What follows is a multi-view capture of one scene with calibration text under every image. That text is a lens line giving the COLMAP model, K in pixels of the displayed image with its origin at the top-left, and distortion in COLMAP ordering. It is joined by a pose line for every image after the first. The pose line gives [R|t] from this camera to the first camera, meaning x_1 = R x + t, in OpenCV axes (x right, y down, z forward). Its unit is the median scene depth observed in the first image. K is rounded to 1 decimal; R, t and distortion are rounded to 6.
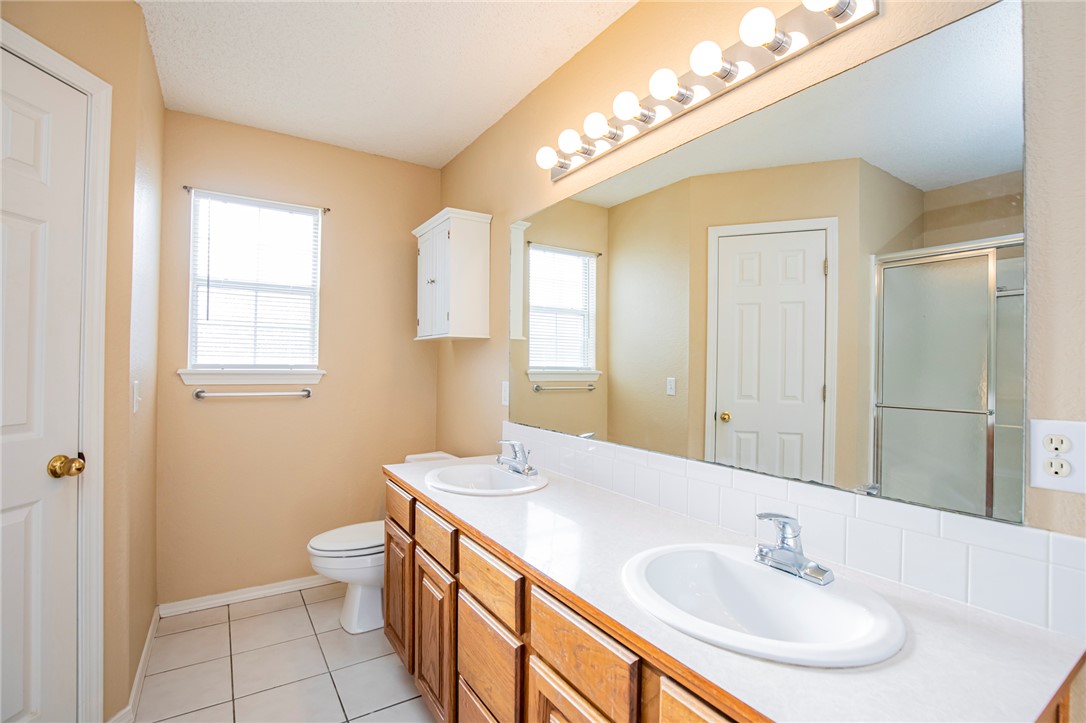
lens RADIAL K [[502.2, 0, 555.7], [0, 502.2, 361.4], [0, 0, 1]] dist [-0.031869, 0.000926]
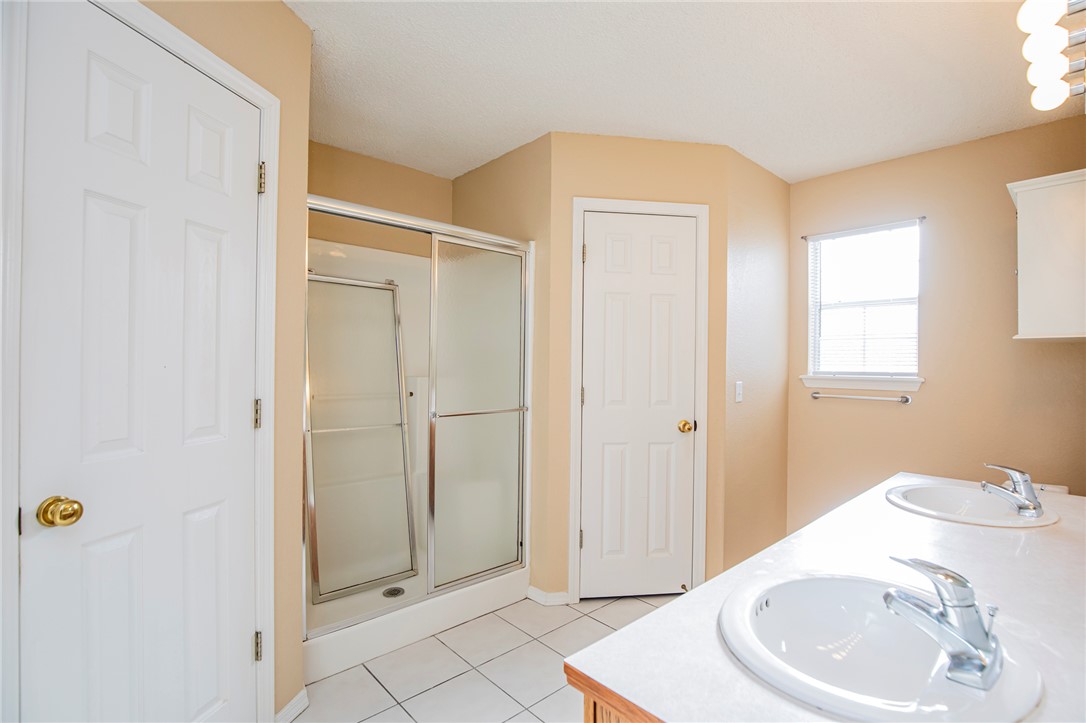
lens RADIAL K [[502.2, 0, 555.7], [0, 502.2, 361.4], [0, 0, 1]] dist [-0.031869, 0.000926]
pose [[0.159150, -0.015261, -0.987136, 0.436163], [-0.001028, 0.999877, -0.015624, 0.000708], [0.987254, 0.003501, 0.159115, 0.123511]]
